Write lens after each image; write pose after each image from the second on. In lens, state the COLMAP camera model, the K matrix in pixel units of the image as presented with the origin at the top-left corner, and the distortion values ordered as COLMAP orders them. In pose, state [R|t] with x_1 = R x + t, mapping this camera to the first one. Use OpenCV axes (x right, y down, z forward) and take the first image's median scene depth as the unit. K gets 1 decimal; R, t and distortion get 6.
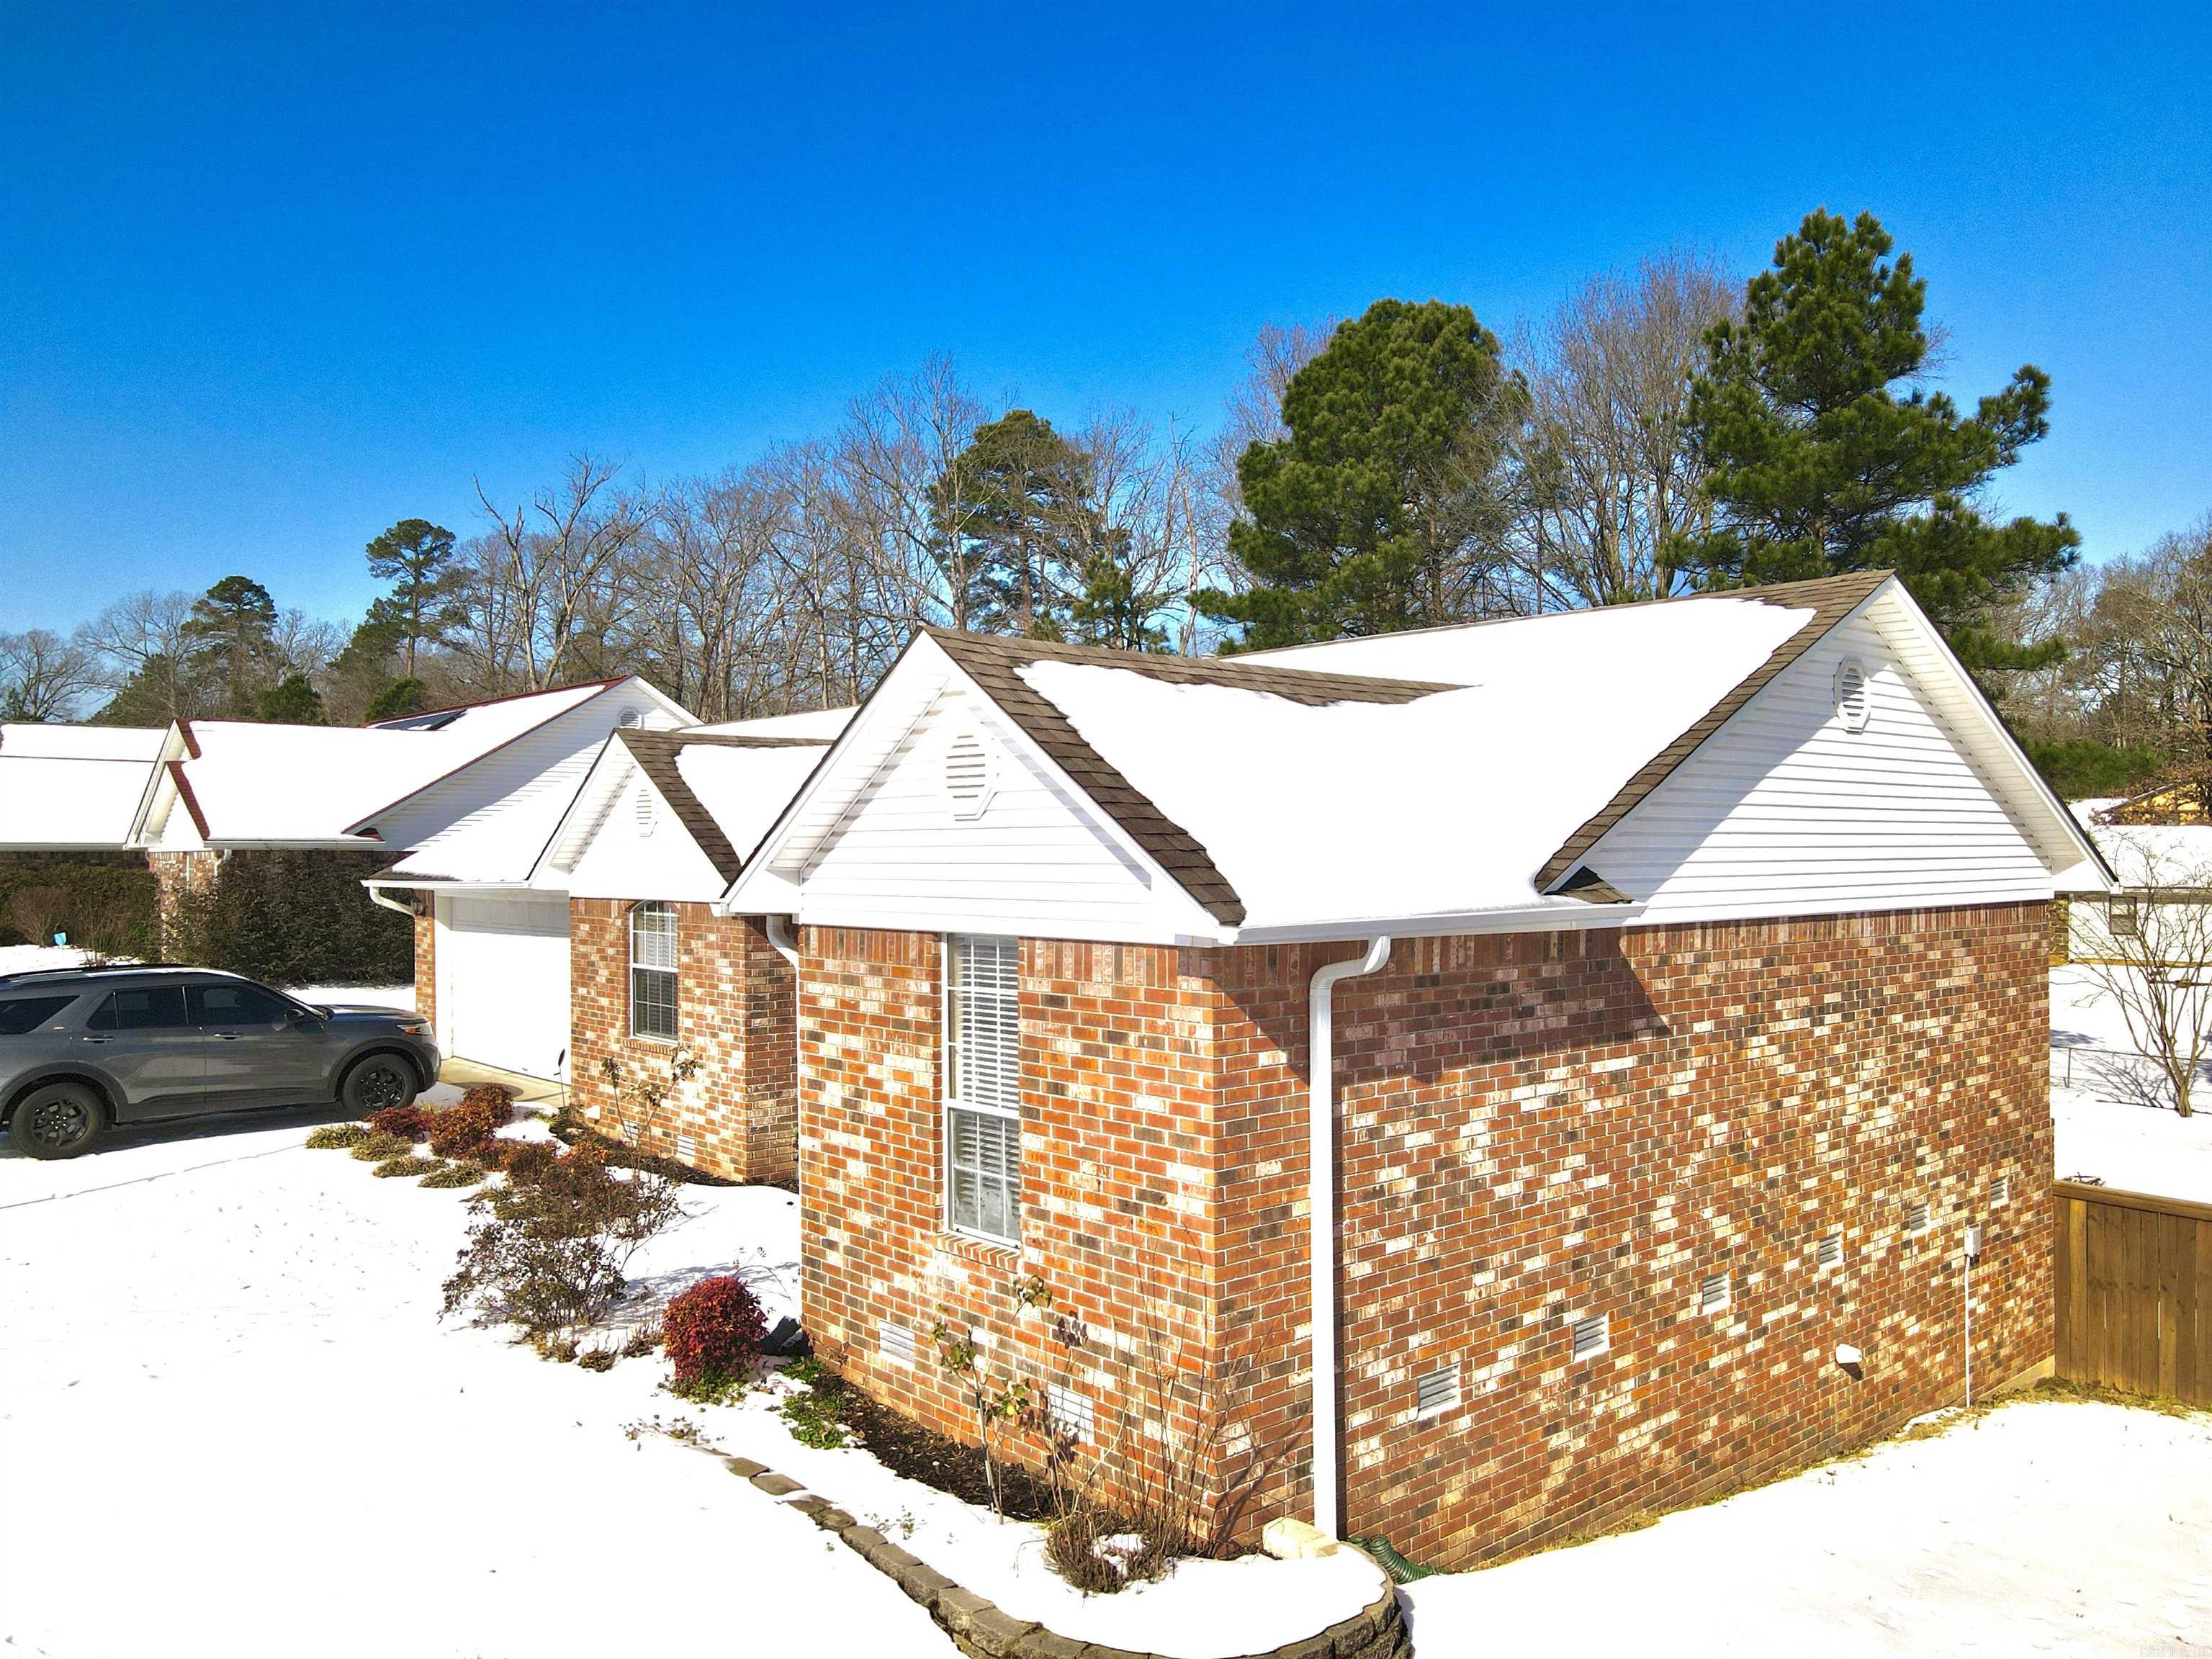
lens RADIAL K [[1618.7, 0, 1120.4], [0, 1618.7, 864.8], [0, 0, 1]] dist [0.002942, 0.022865]
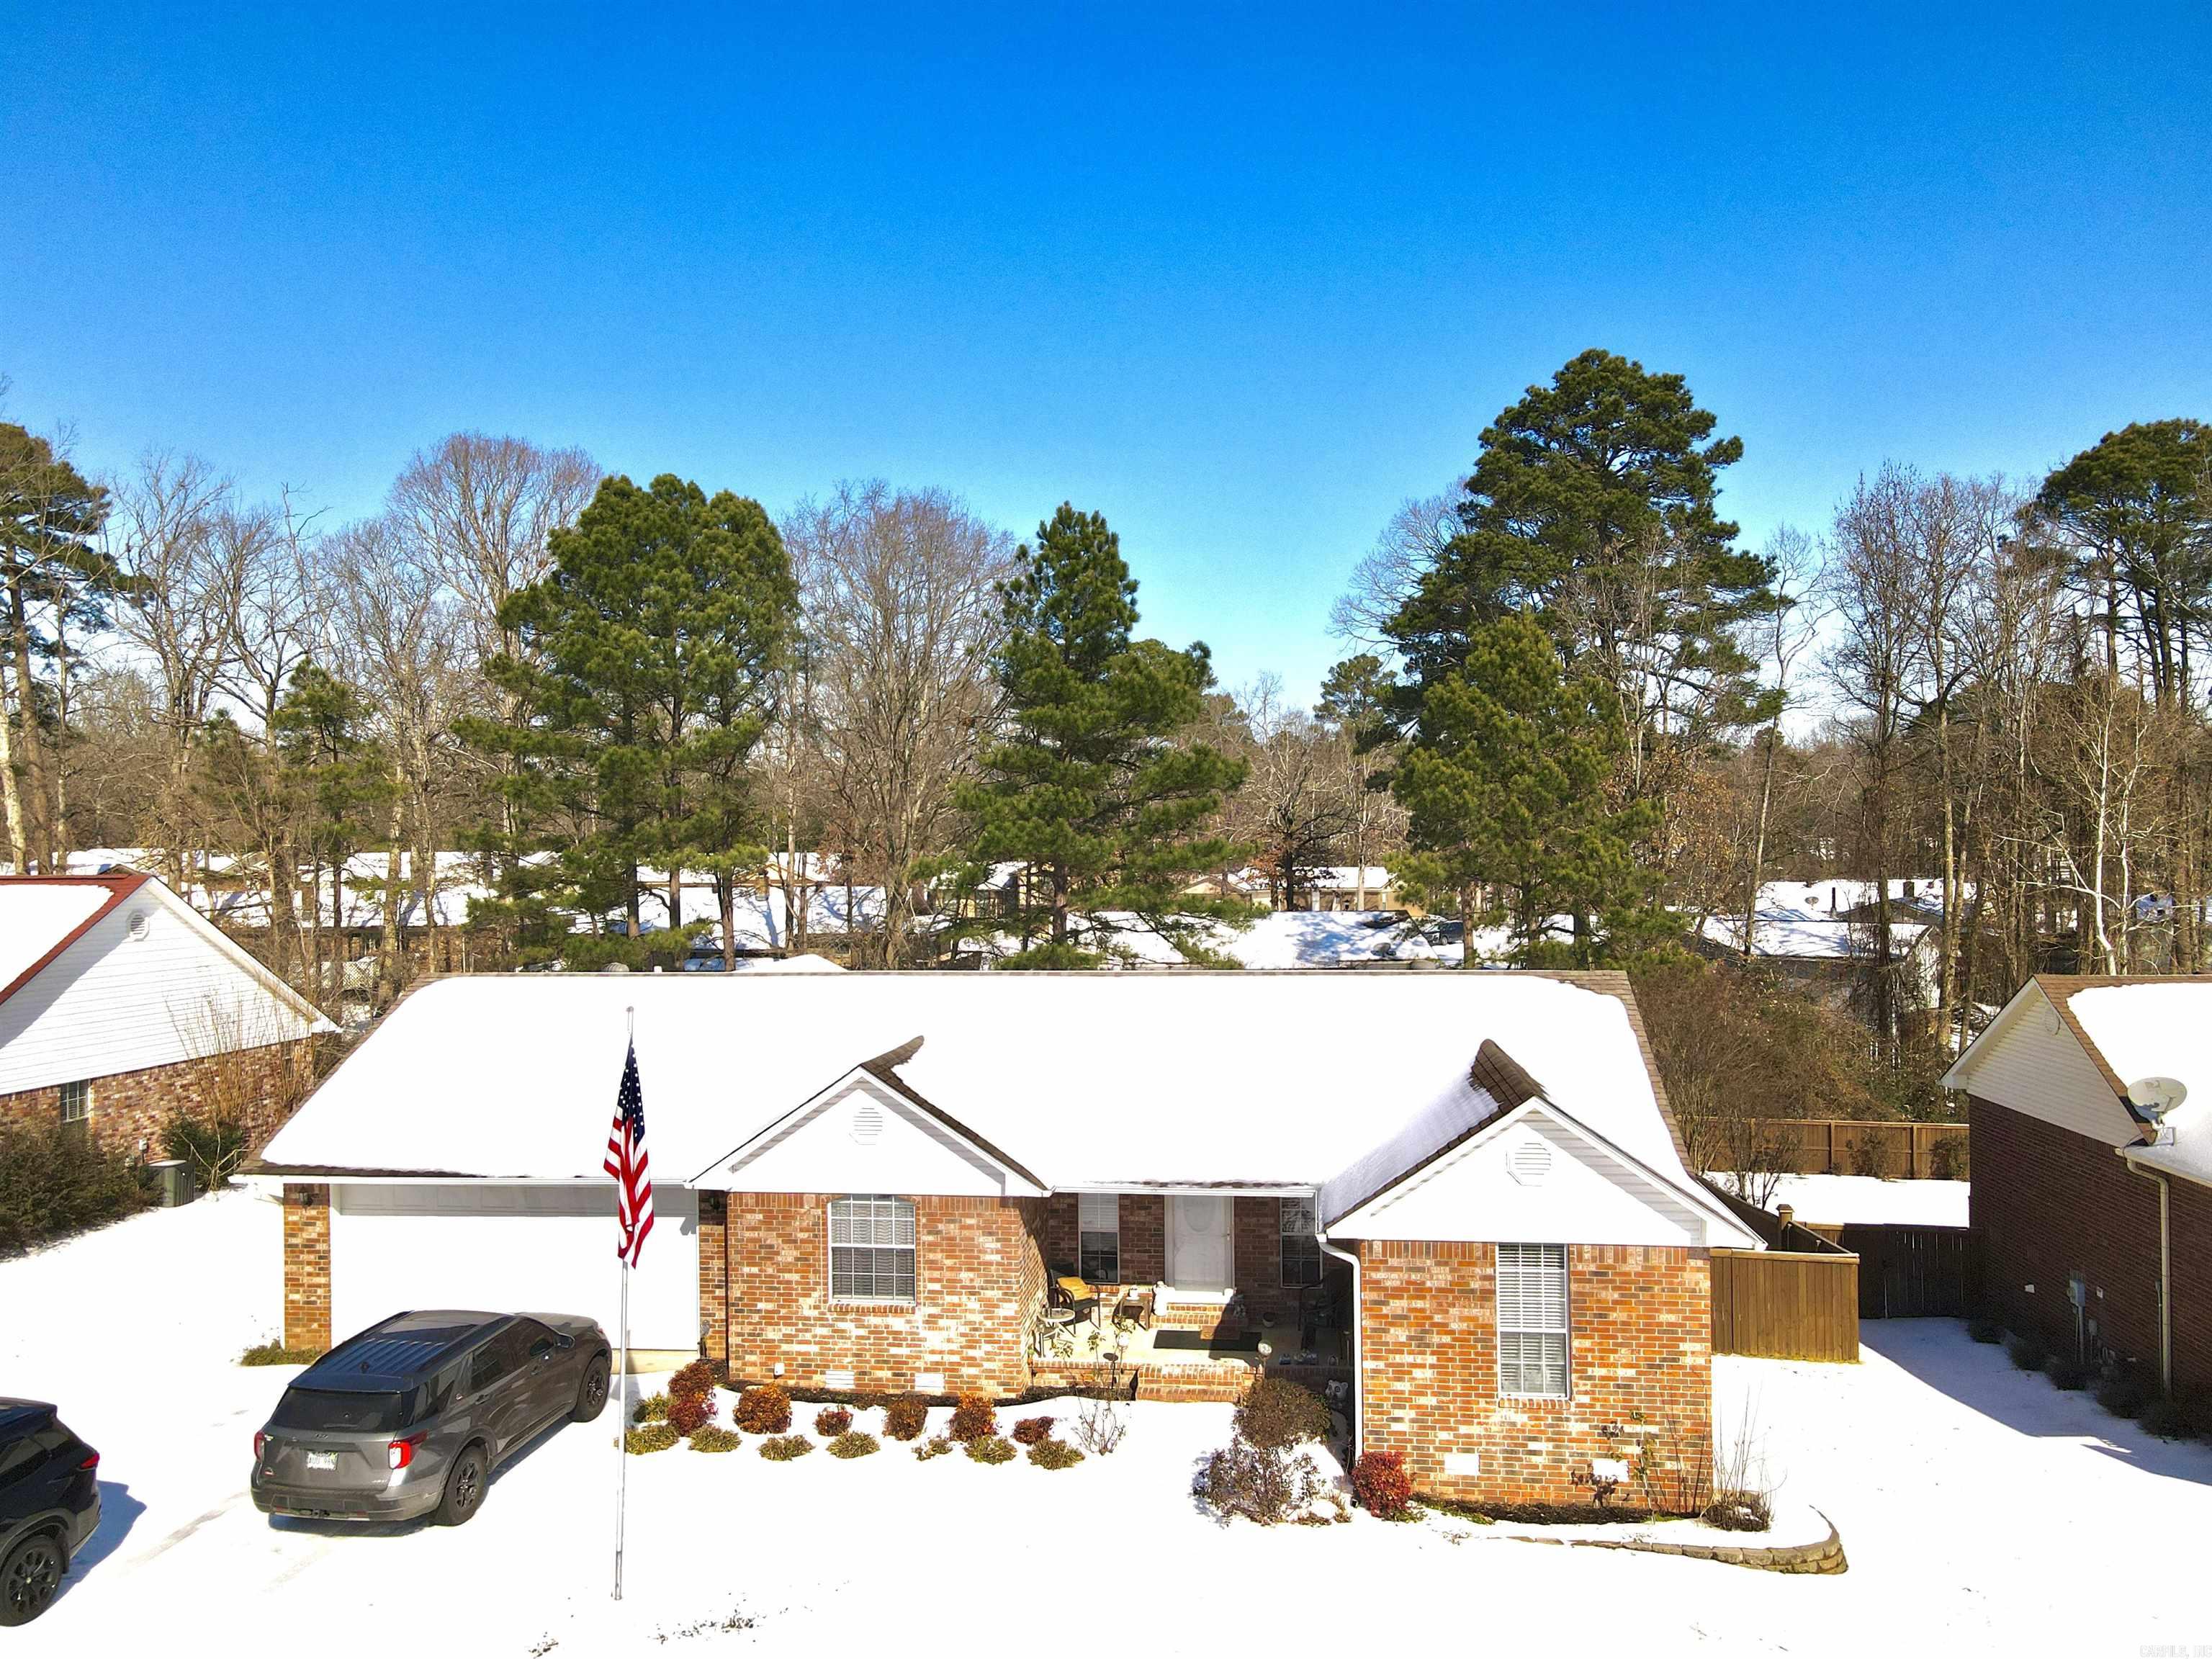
lens RADIAL K [[1618.7, 0, 1105.2], [0, 1618.7, 842.5], [0, 0, 1]] dist [0.002942, 0.022865]
pose [[0.758023, -0.002726, 0.652222, -1.844380], [0.013132, 0.999852, -0.011082, -0.447677], [-0.652095, 0.016965, 0.757947, -0.175500]]
